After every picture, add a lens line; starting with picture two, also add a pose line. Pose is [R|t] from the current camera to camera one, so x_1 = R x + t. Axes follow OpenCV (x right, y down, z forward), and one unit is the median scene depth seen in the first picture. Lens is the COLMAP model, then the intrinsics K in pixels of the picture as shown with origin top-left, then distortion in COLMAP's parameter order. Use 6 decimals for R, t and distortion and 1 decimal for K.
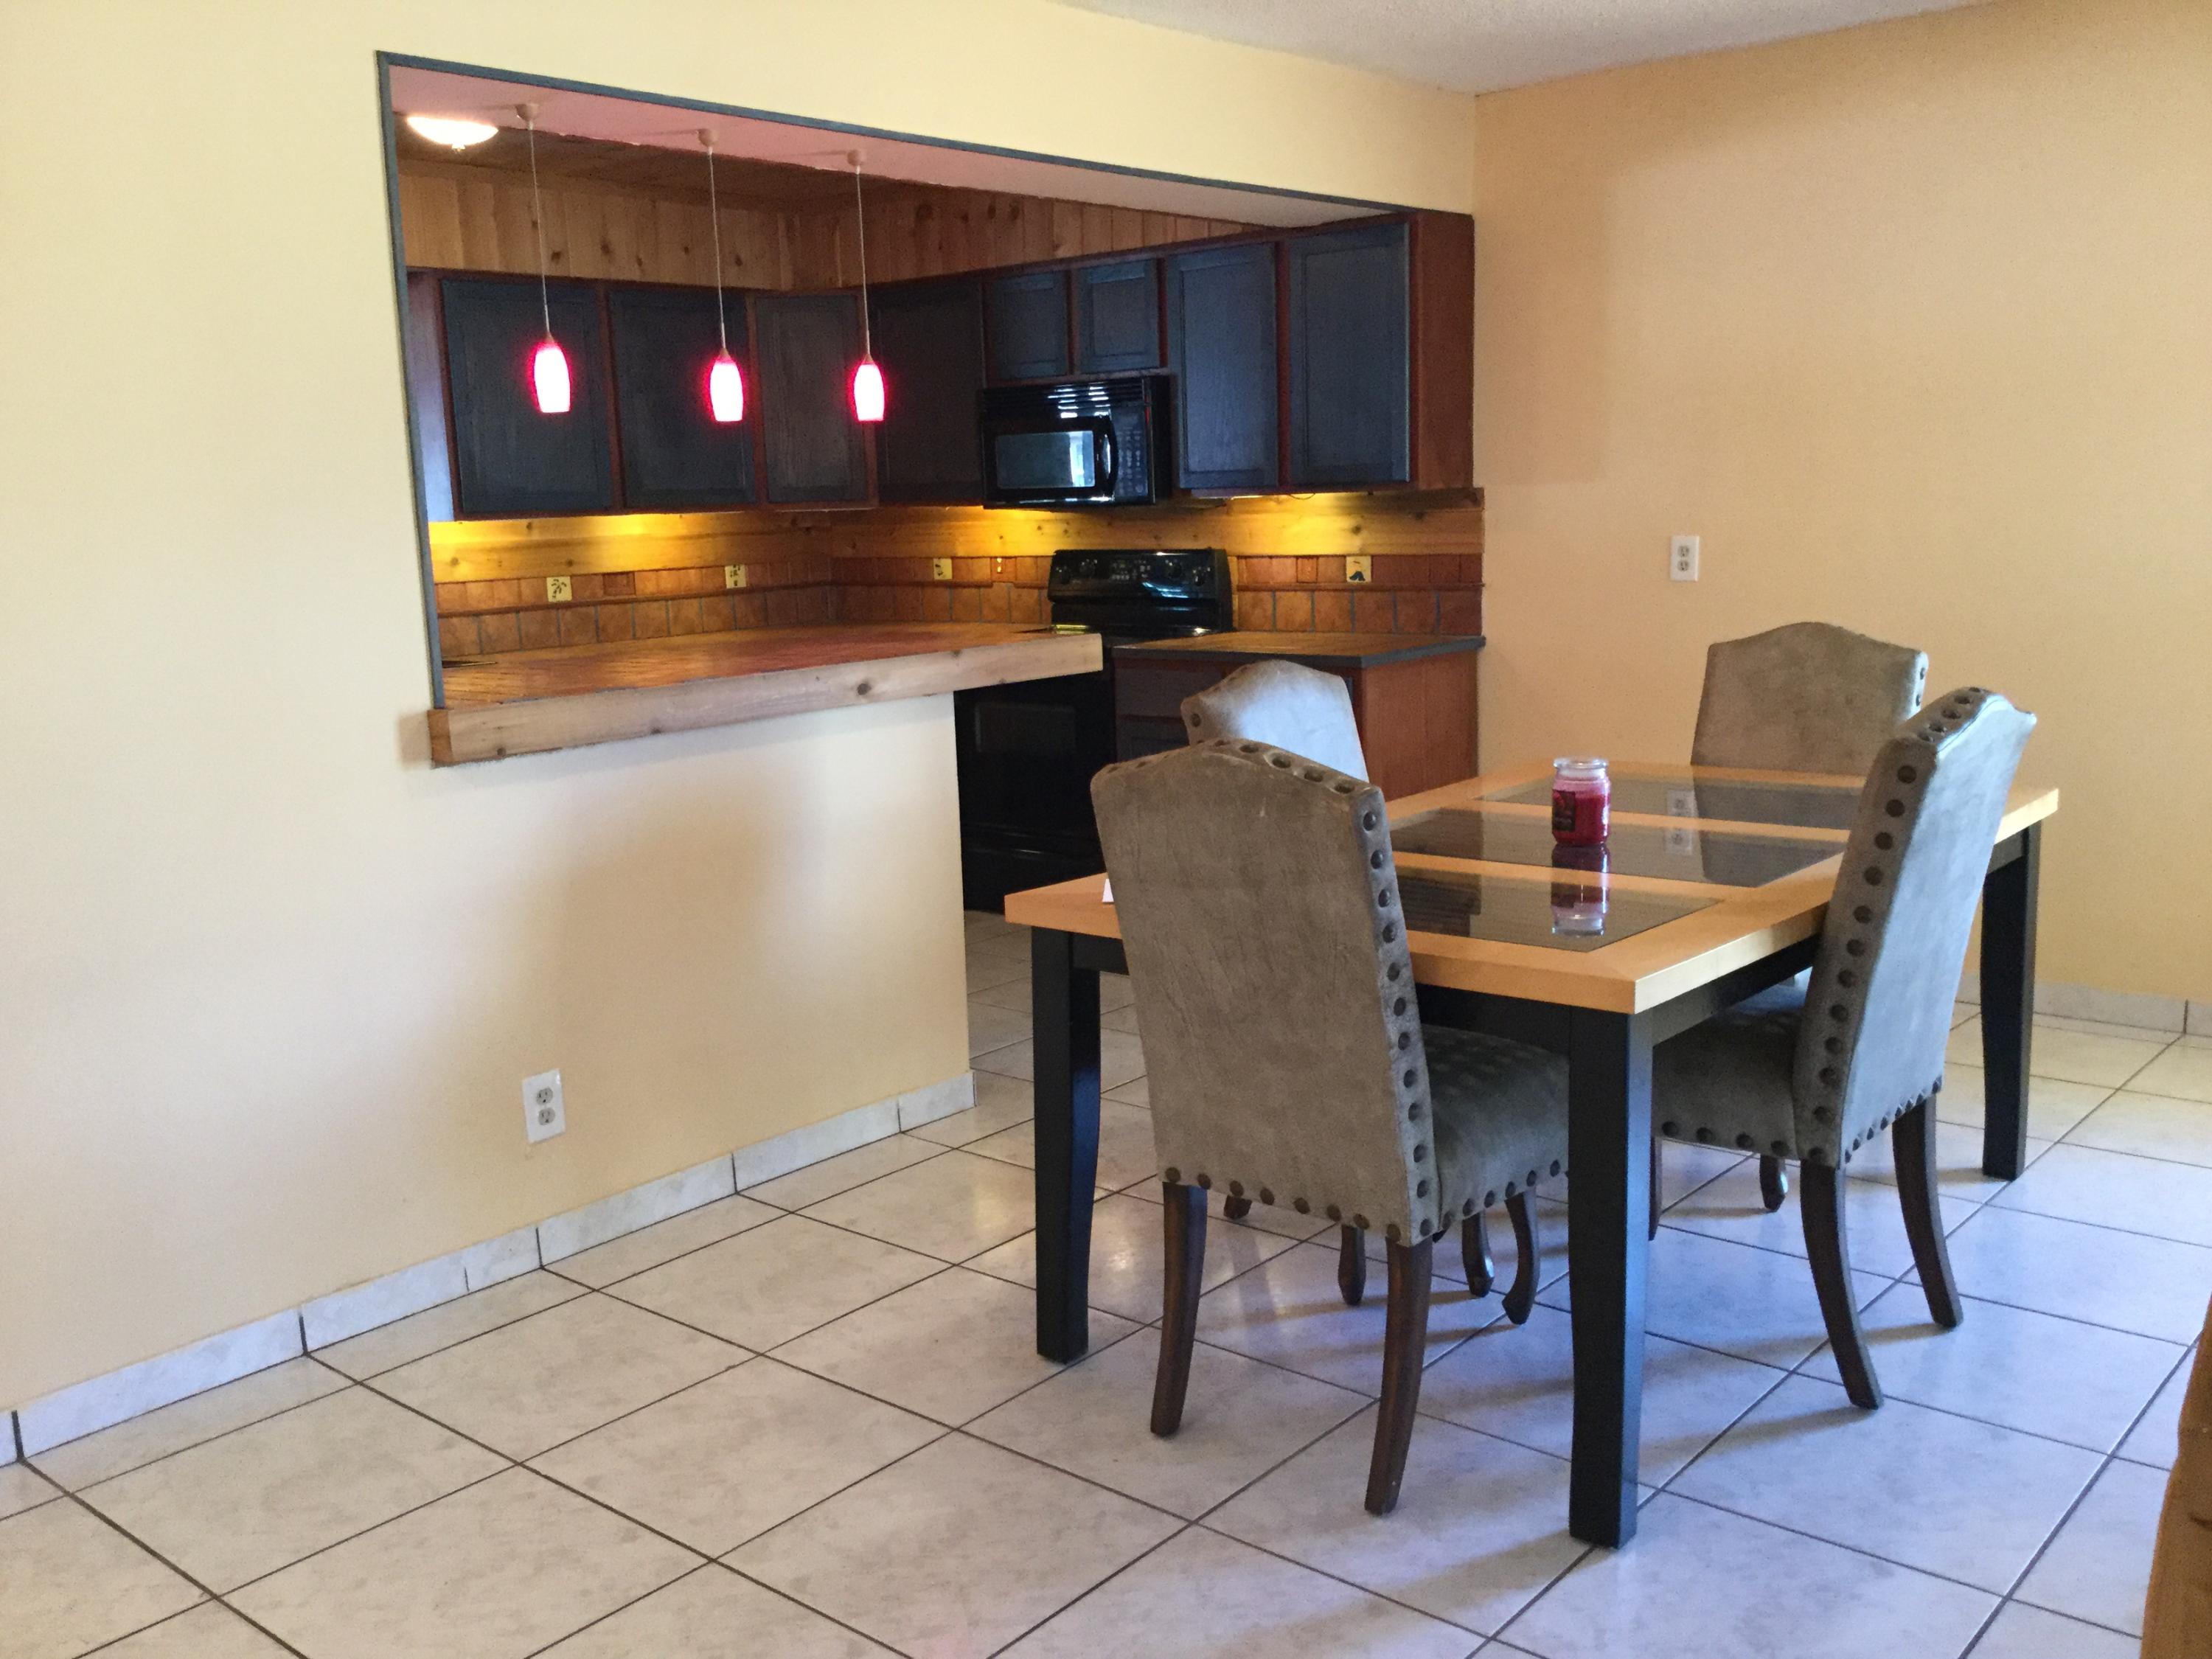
lens RADIAL K [[1990.6, 0, 1119.2], [0, 1990.6, 835.9], [0, 0, 1]] dist [0.100421, -0.005252]
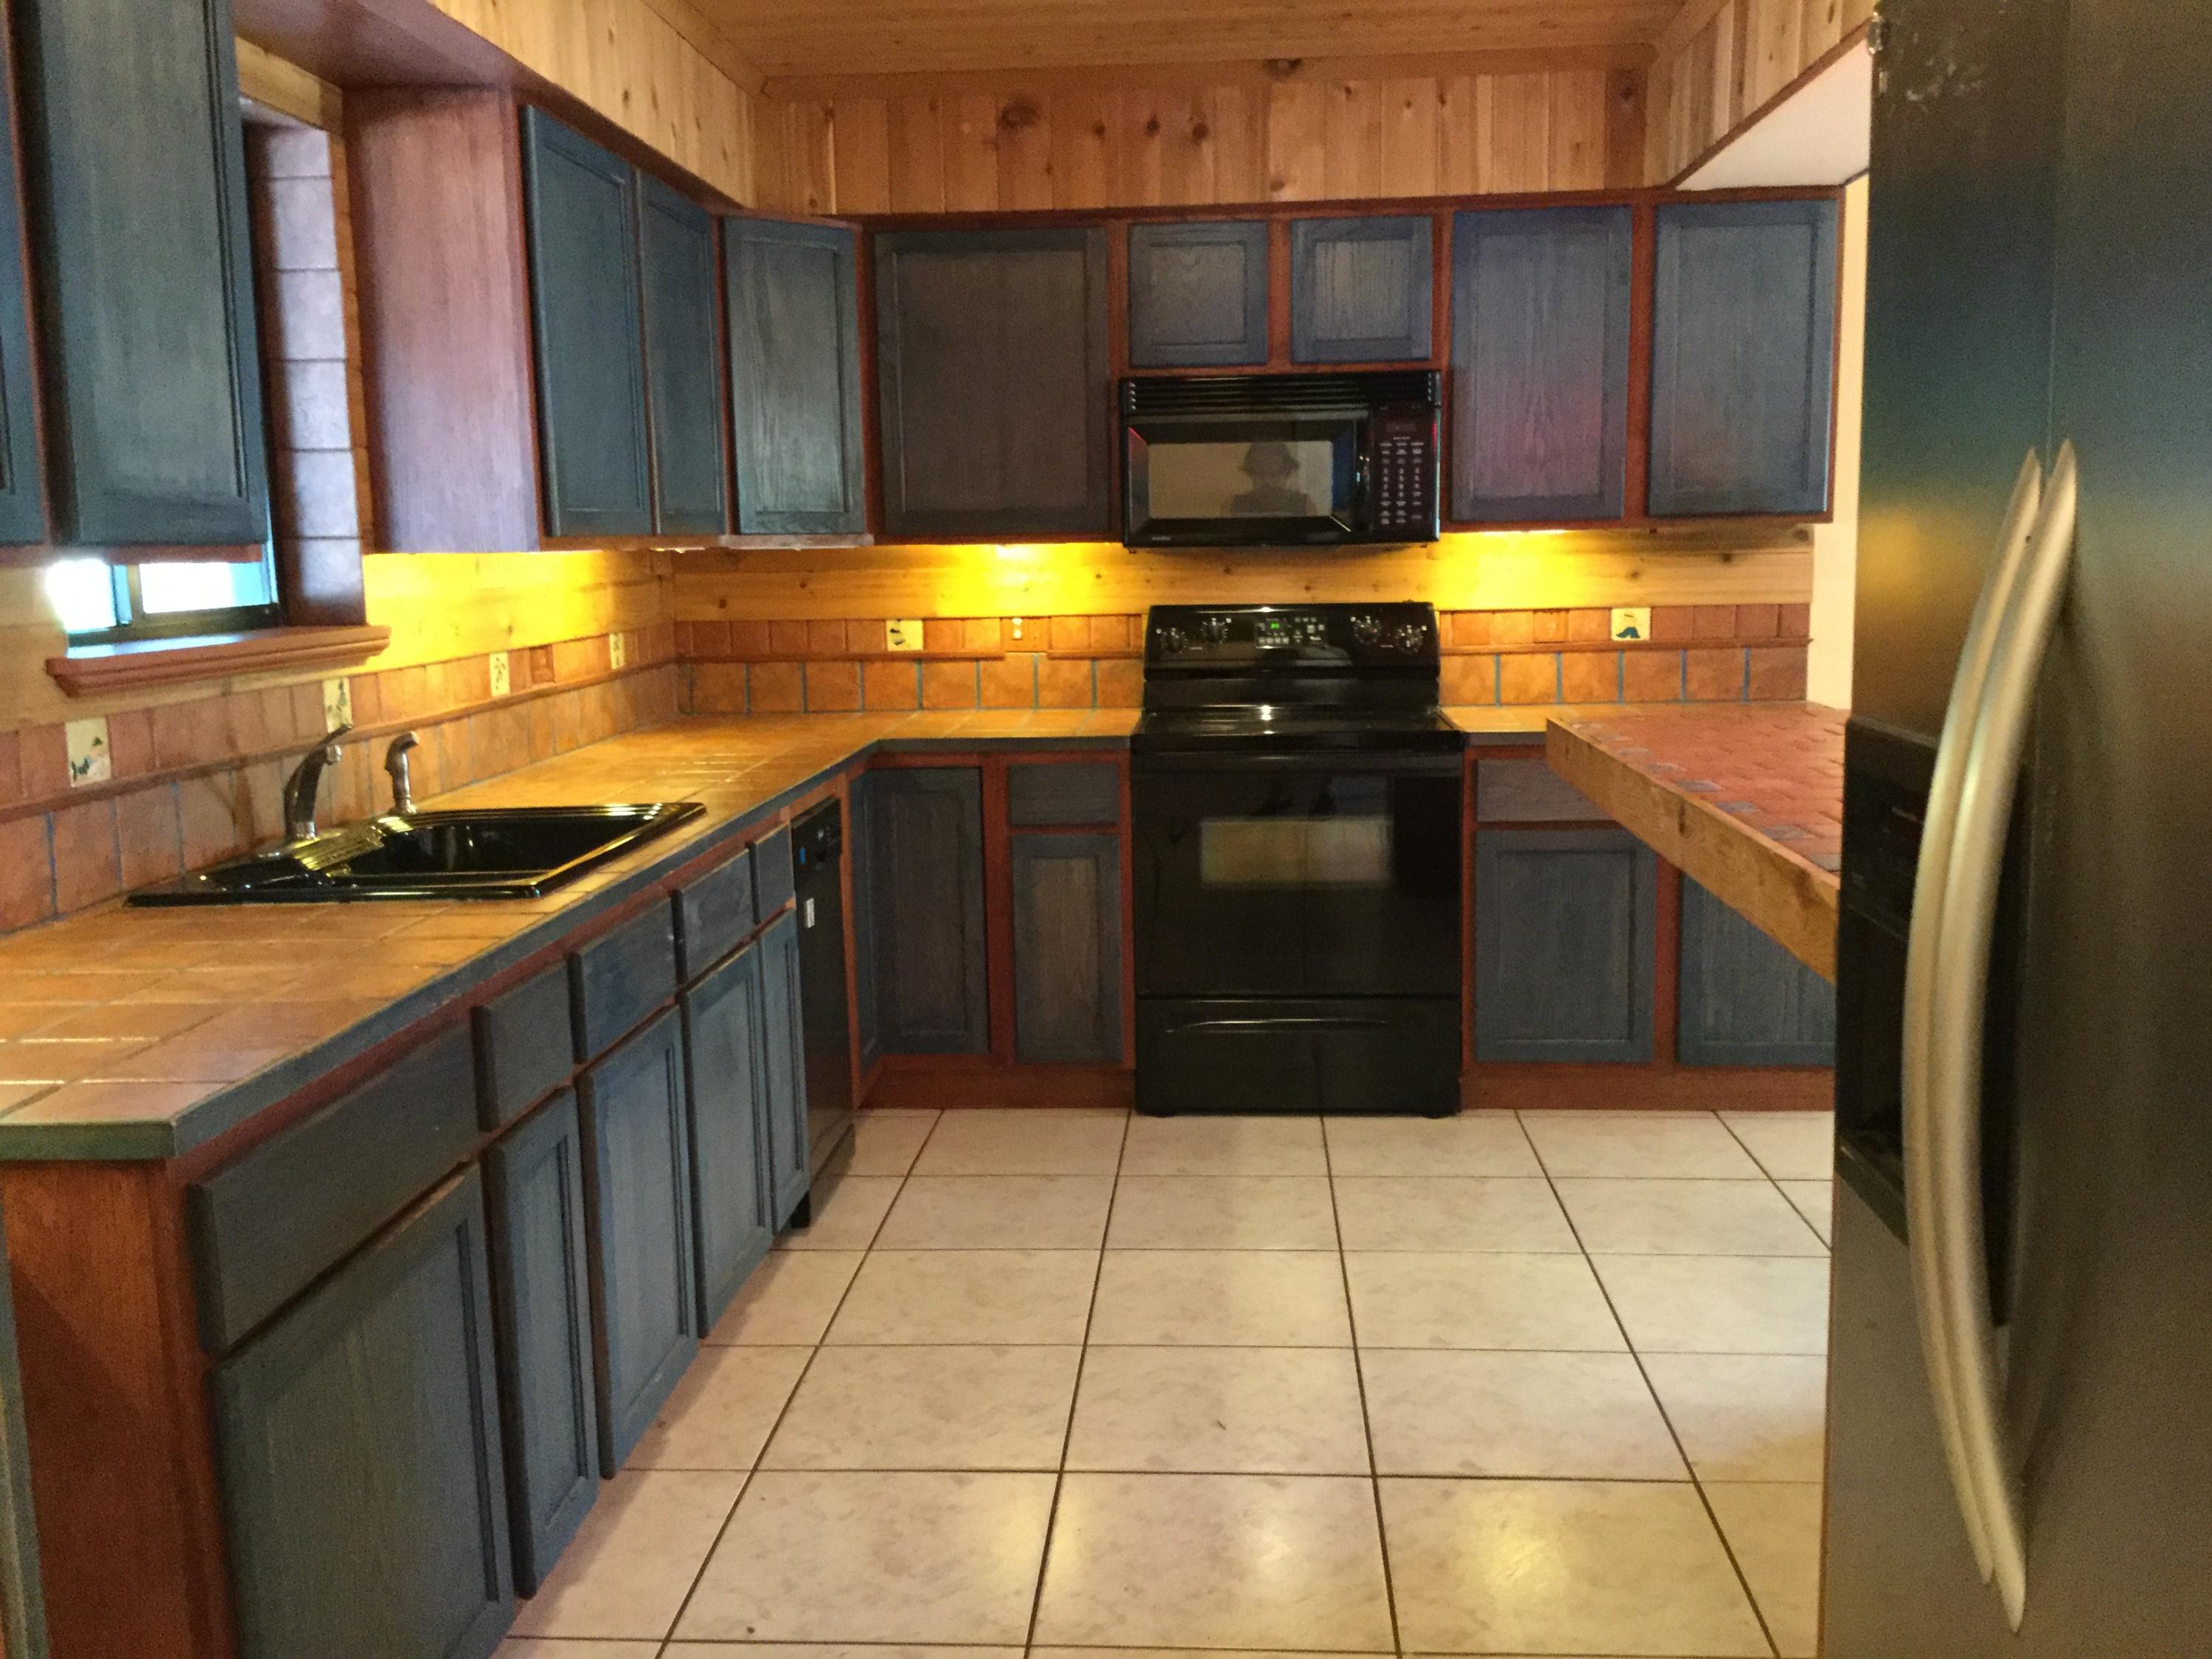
lens RADIAL K [[1990.6, 0, 1119.2], [0, 1990.6, 835.9], [0, 0, 1]] dist [0.100421, -0.005252]
pose [[0.801228, -0.070229, 0.594224, -0.489730], [0.093732, 0.995559, -0.008723, -0.055792], [-0.590972, 0.062686, 0.804253, 0.437462]]
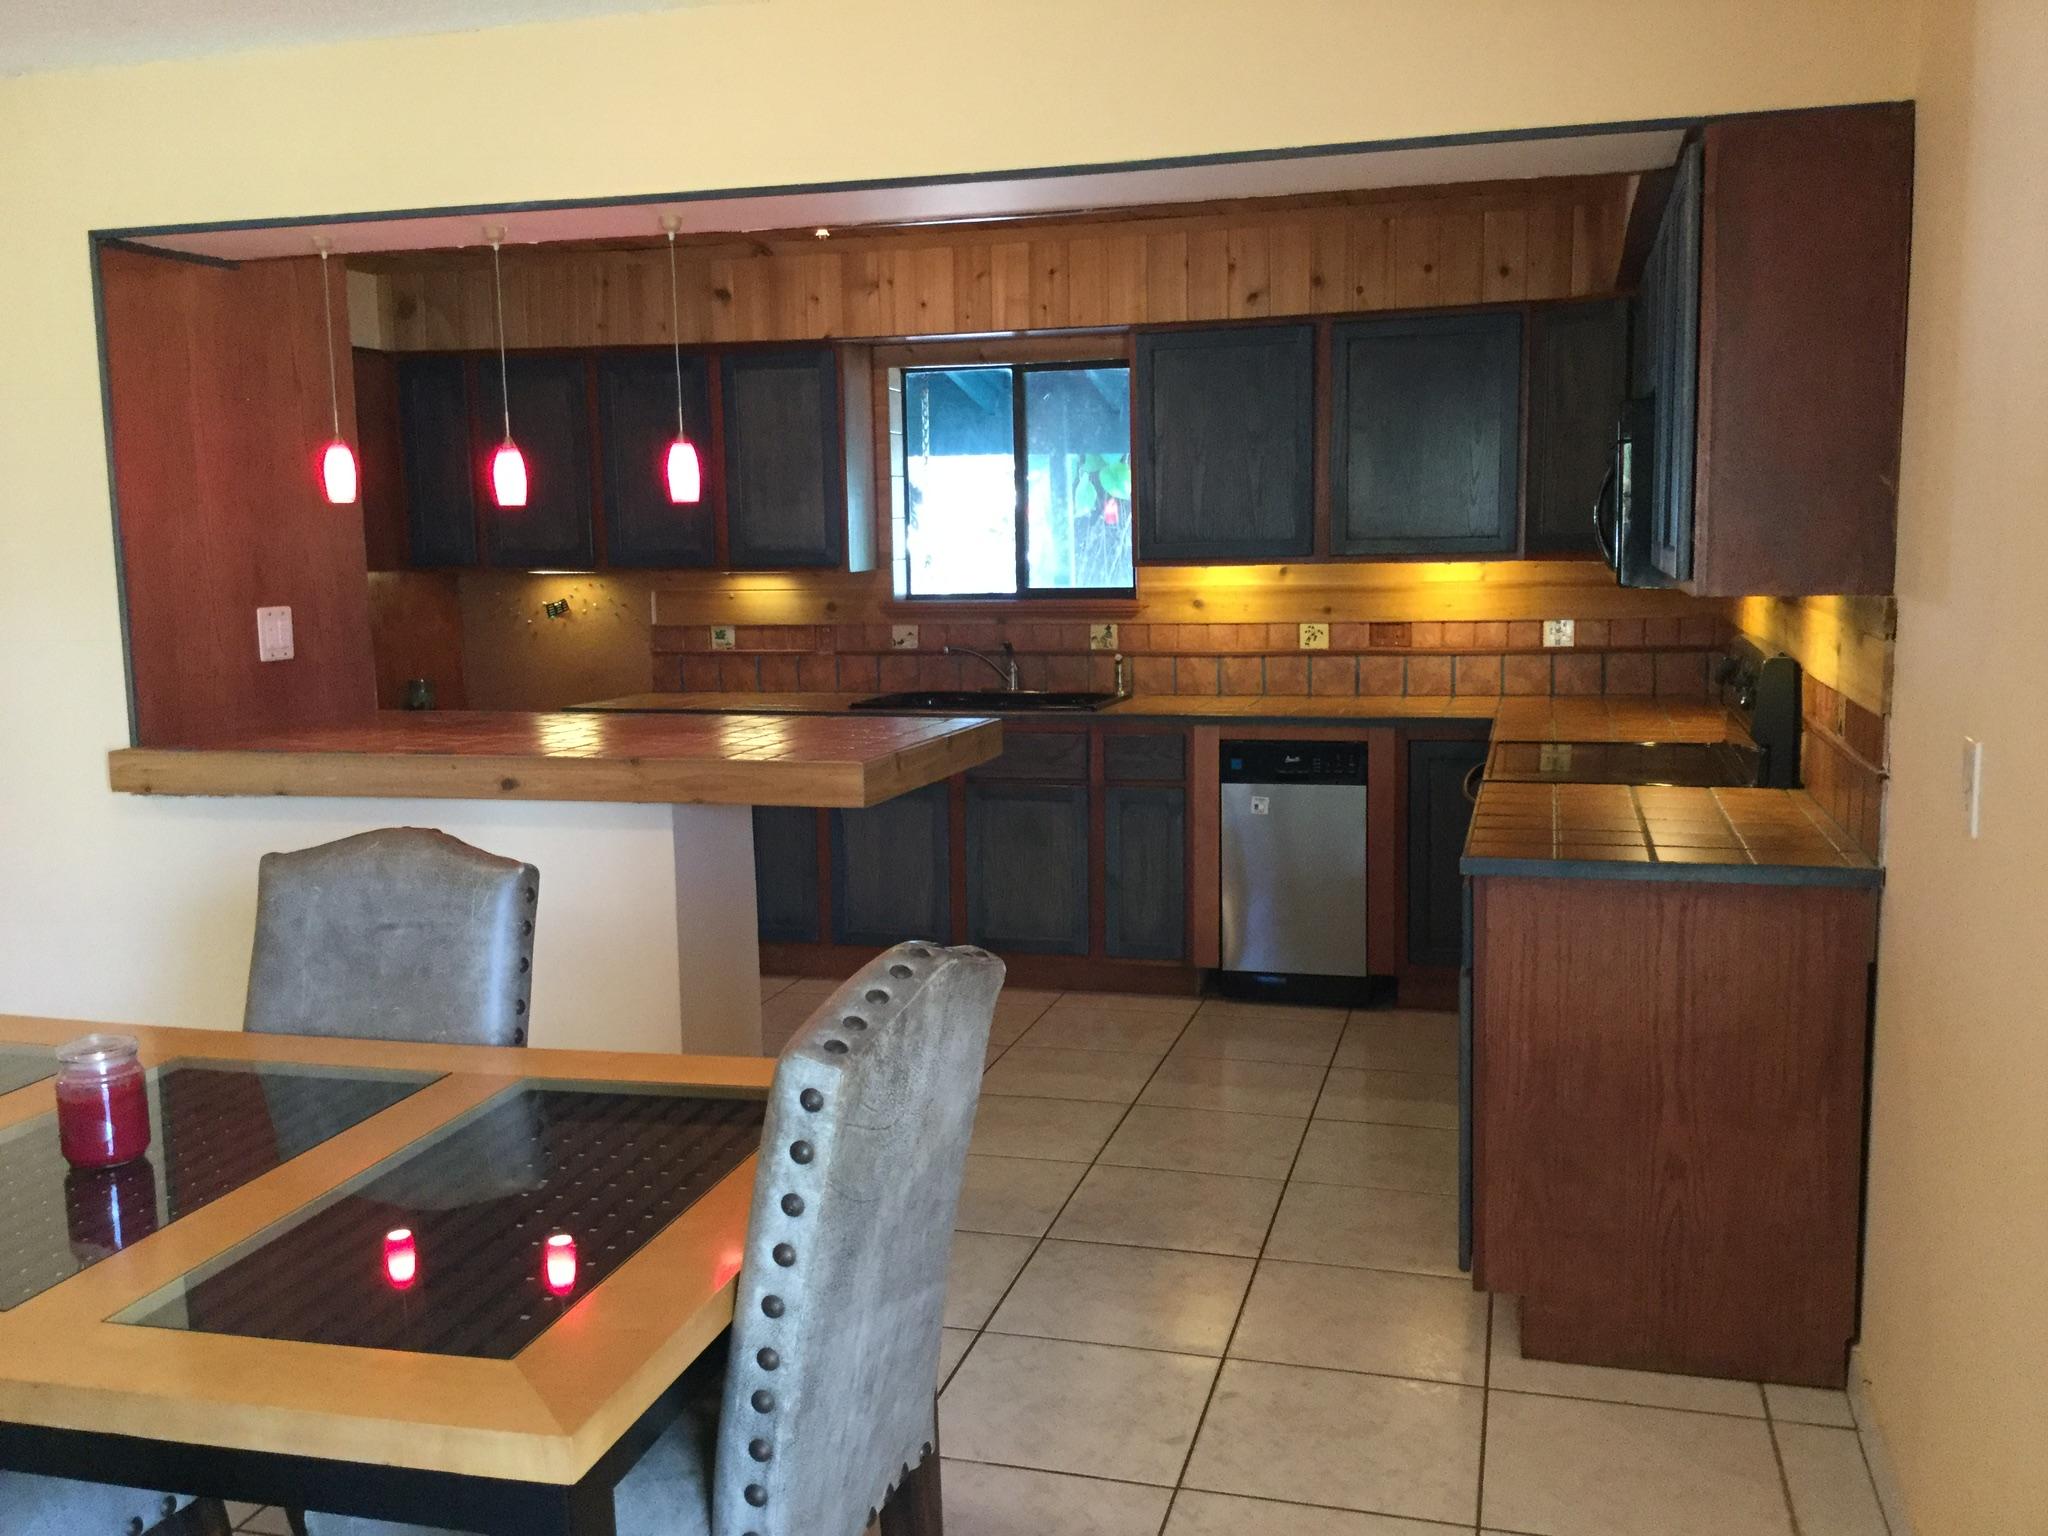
lens RADIAL K [[1843.0, 0, 1036.3], [0, 1843.0, 773.9], [0, 0, 1]] dist [0.100421, -0.005252]
pose [[0.427200, 0.147521, -0.892042, 0.468147], [-0.151562, 0.984324, 0.090199, -0.119265], [0.891364, 0.096666, 0.442861, 0.503579]]
